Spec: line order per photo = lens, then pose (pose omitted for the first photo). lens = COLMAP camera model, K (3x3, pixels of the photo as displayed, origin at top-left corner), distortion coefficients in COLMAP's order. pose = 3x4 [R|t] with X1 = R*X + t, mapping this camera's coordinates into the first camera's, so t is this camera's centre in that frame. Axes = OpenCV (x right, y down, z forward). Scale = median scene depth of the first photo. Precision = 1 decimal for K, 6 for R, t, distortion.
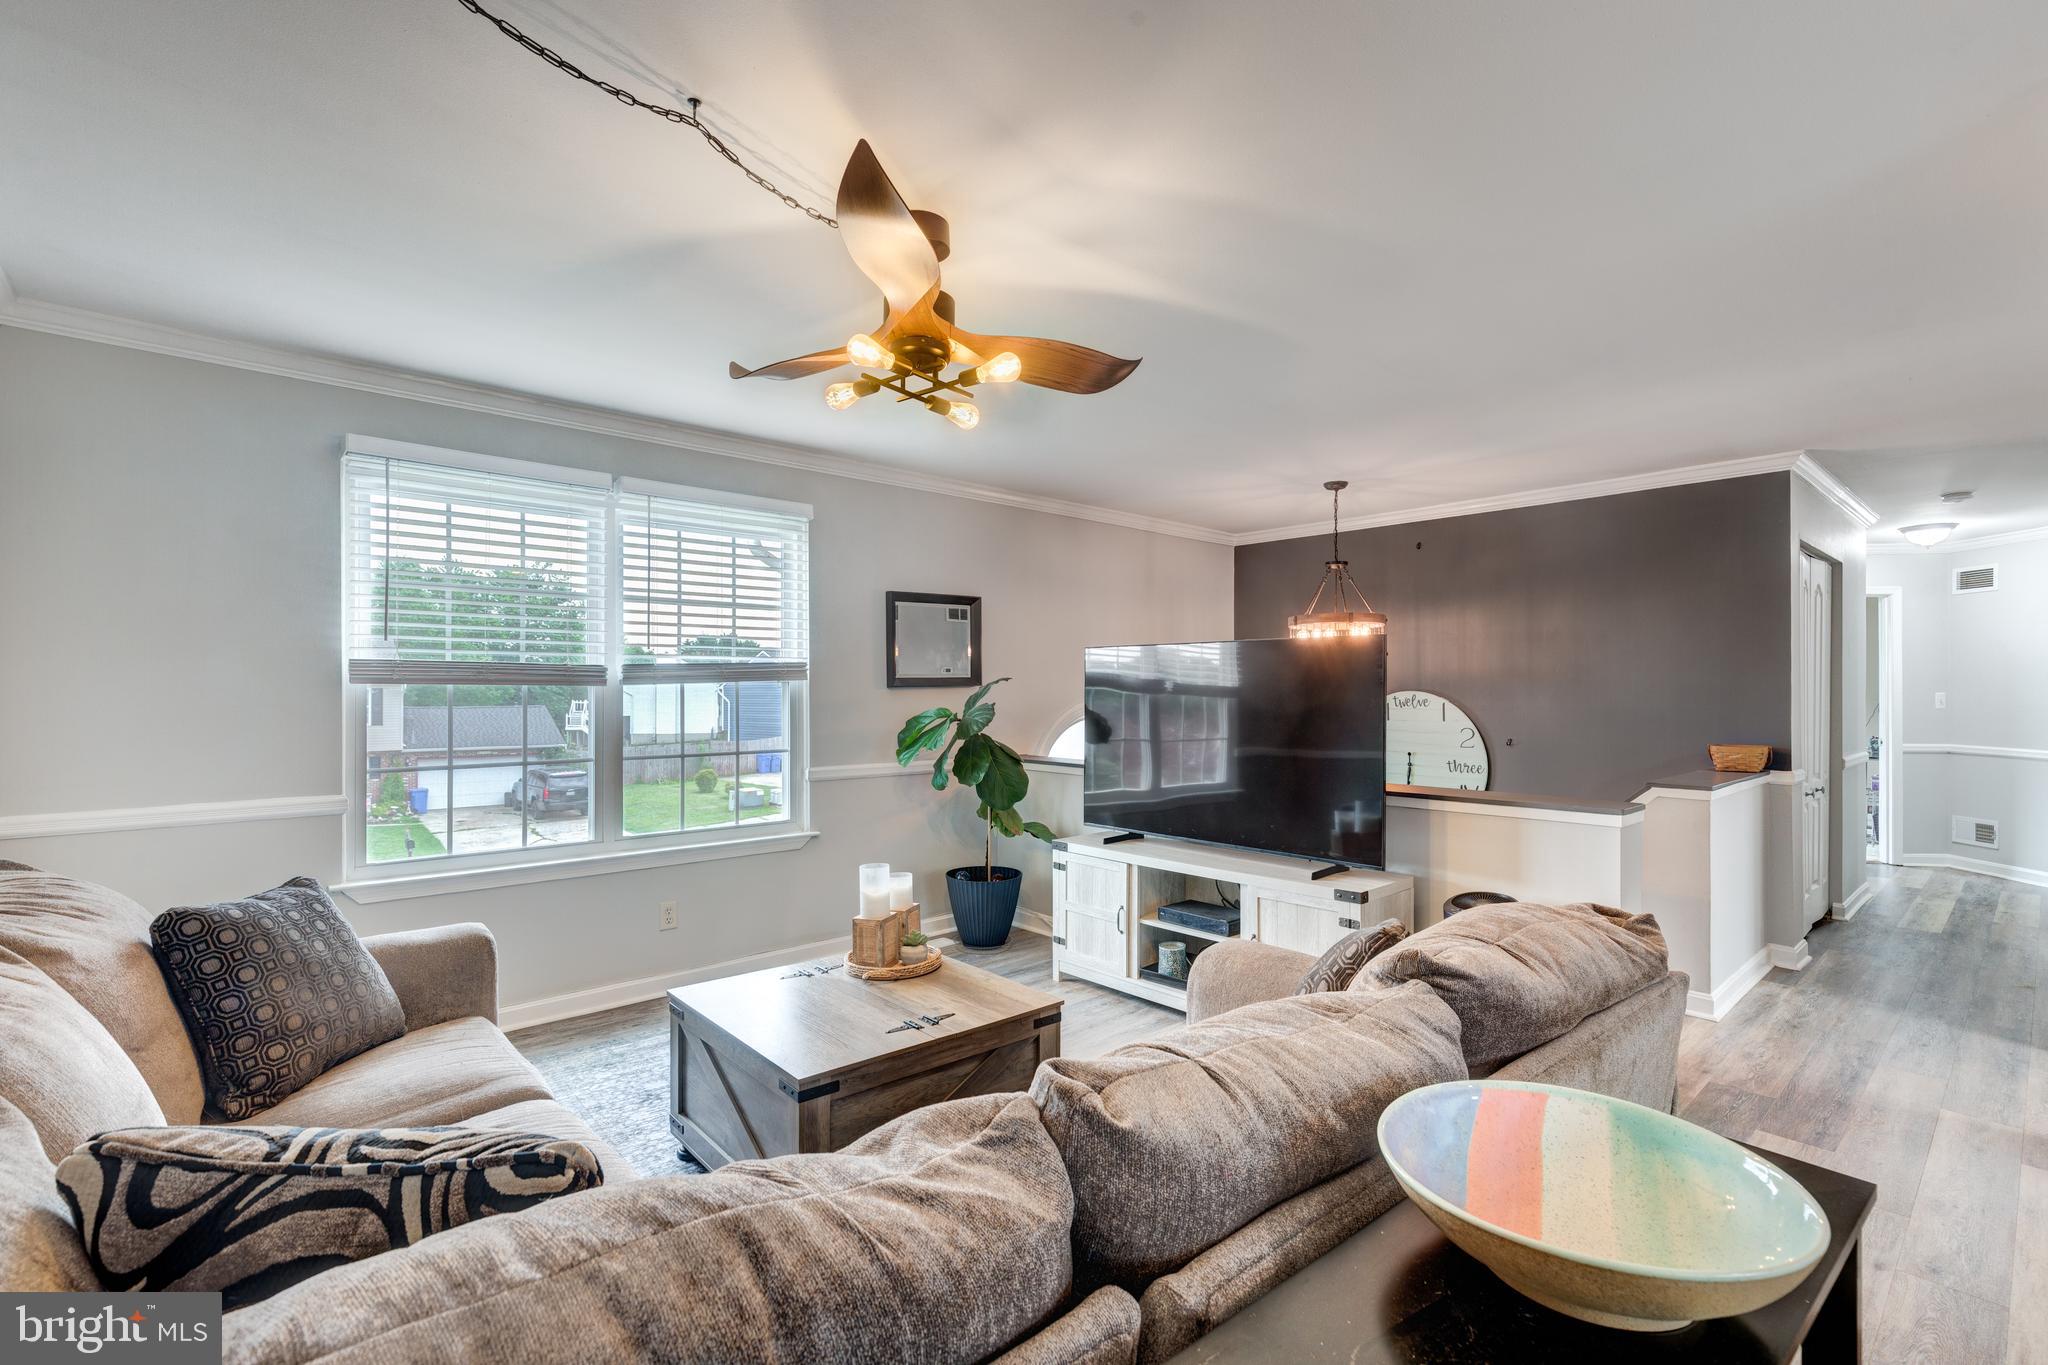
lens RADIAL K [[924.7, 0, 1024.0], [0, 924.7, 682.5], [0, 0, 1]] dist [0.003237, 0.000682]
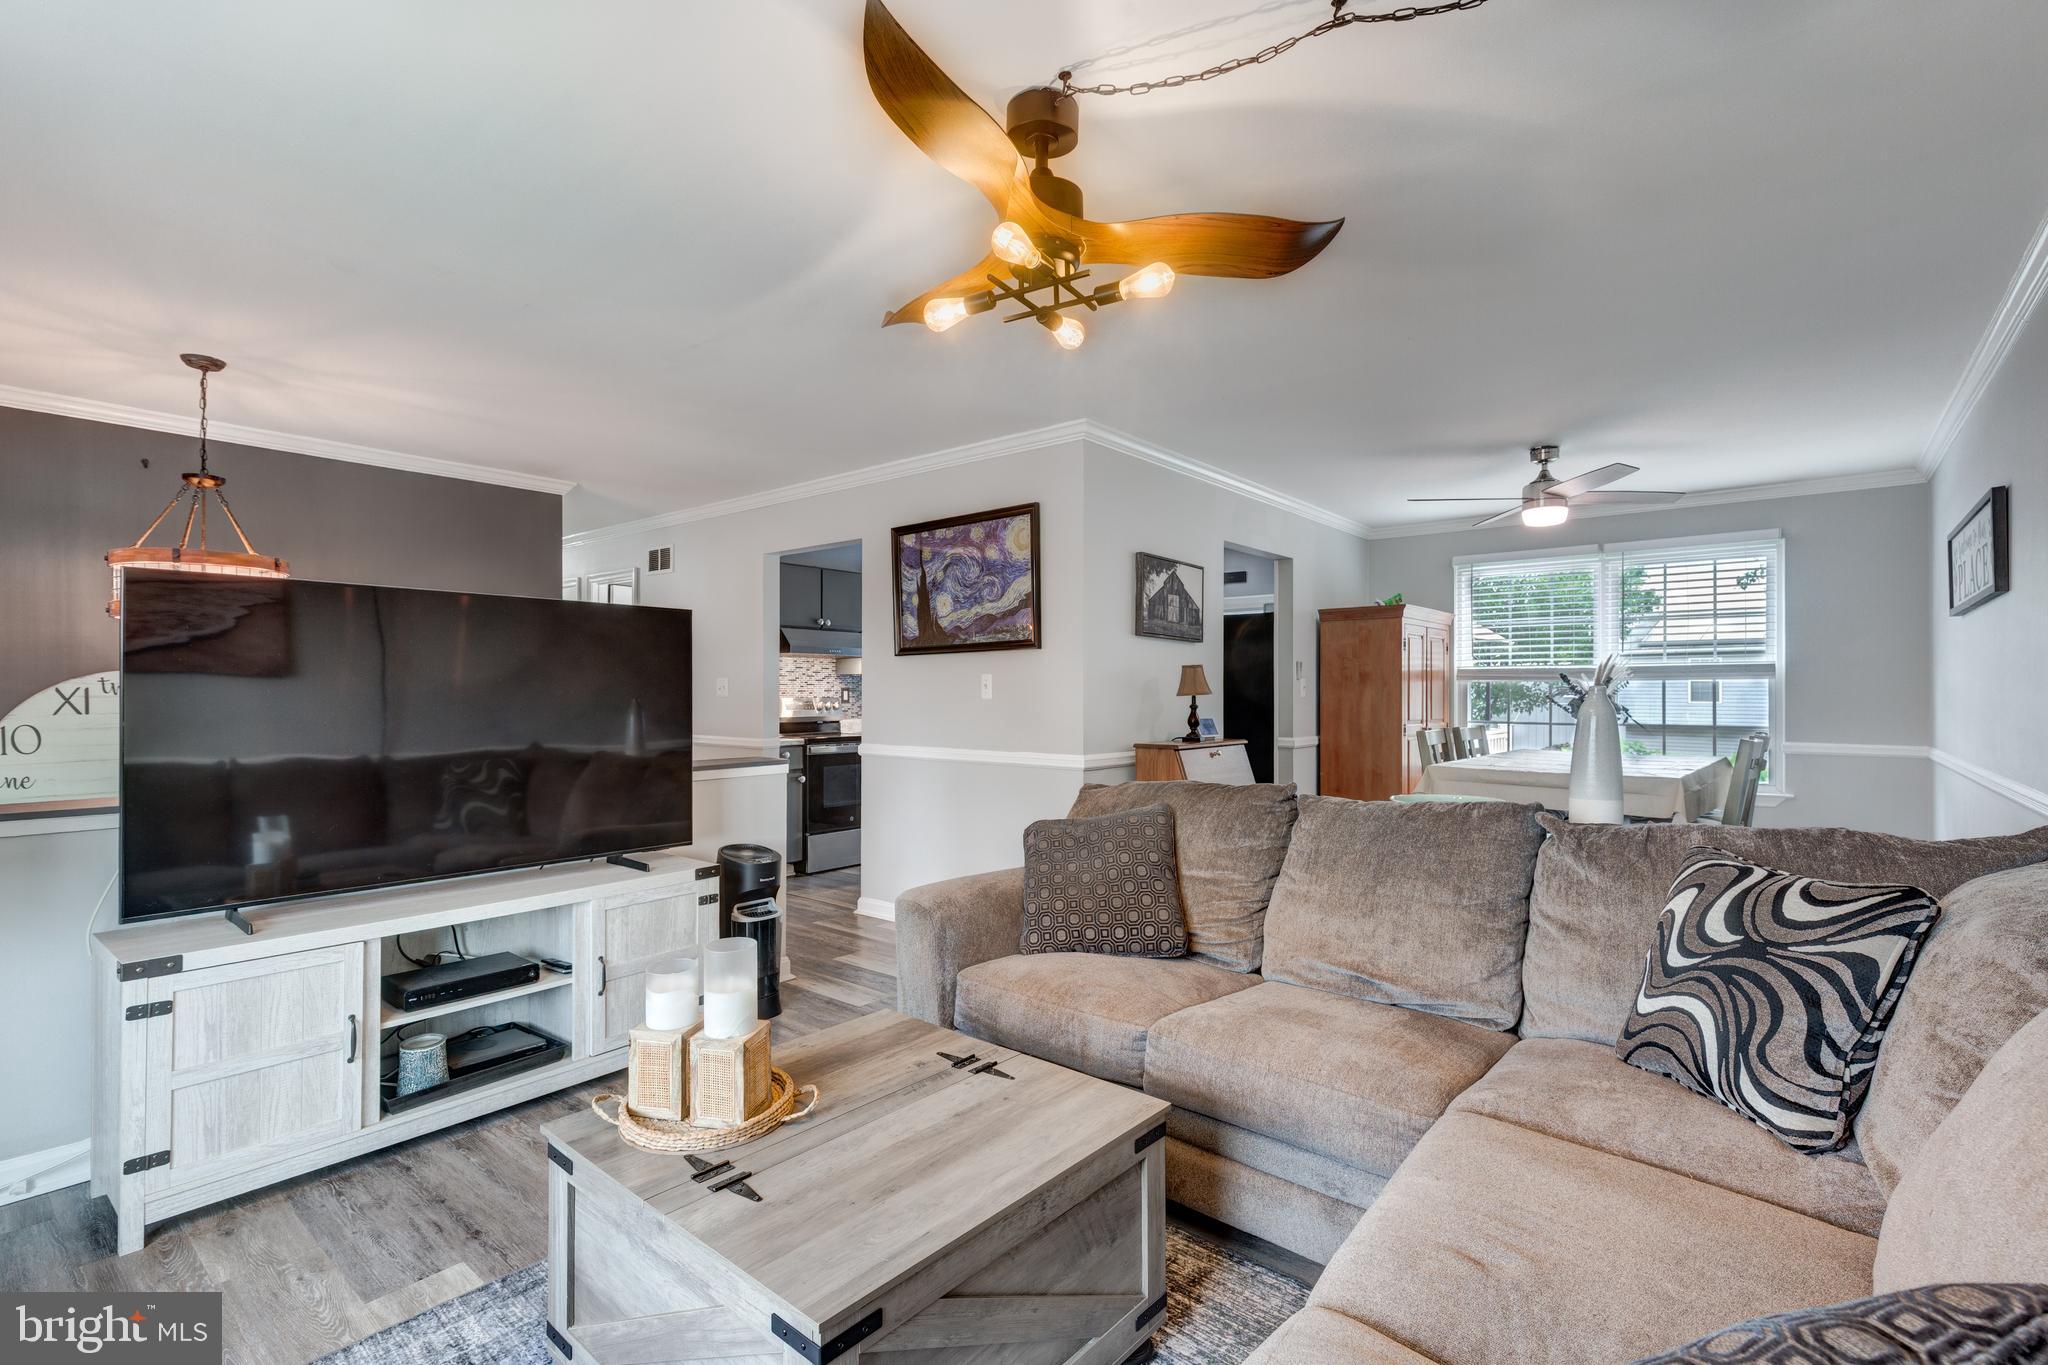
lens RADIAL K [[924.7, 0, 1024.0], [0, 924.7, 682.5], [0, 0, 1]] dist [0.003237, 0.000682]
pose [[-0.137852, 0.005364, 0.990438, -0.520610], [-0.008174, 0.999945, -0.006553, 0.023081], [-0.990419, -0.008999, -0.137800, 0.610483]]
